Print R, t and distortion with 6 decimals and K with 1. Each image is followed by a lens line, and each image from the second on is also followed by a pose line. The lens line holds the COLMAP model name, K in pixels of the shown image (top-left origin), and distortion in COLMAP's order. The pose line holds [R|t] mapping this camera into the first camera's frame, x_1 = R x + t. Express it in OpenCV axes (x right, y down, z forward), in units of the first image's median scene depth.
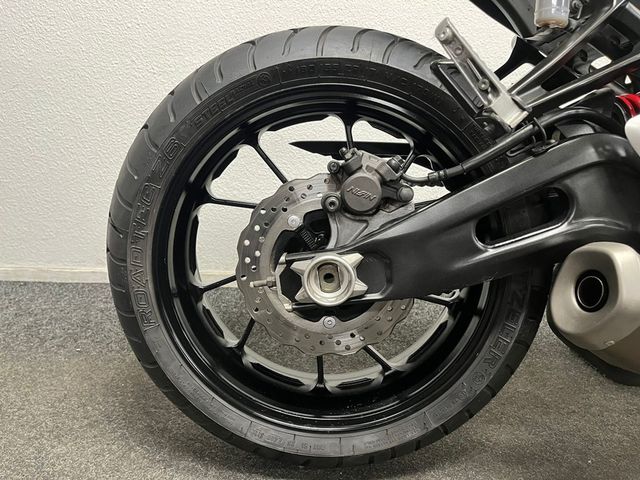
lens RADIAL K [[488.9, 0, 315.8], [0, 488.9, 242.6], [0, 0, 1]] dist [0.039449, -0.009478]
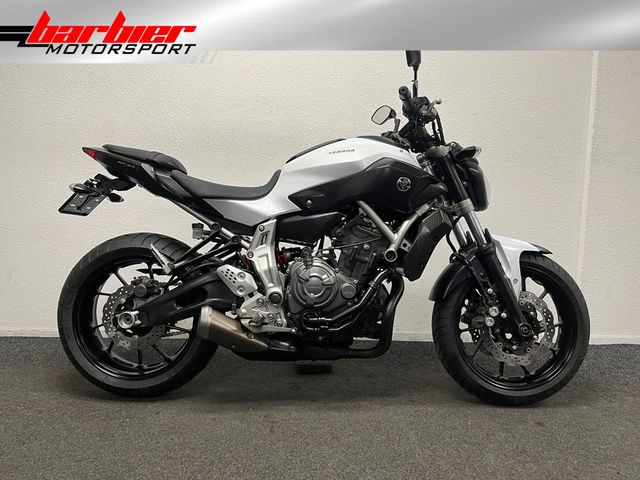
lens RADIAL K [[488.9, 0, 320.8], [0, 488.9, 239.0], [0, 0, 1]] dist [0.039449, -0.009478]
pose [[0.999856, -0.016836, 0.001955, 1.109014], [0.016926, 0.985839, -0.166840, 0.099940], [0.000882, 0.166849, 0.985982, -1.893947]]
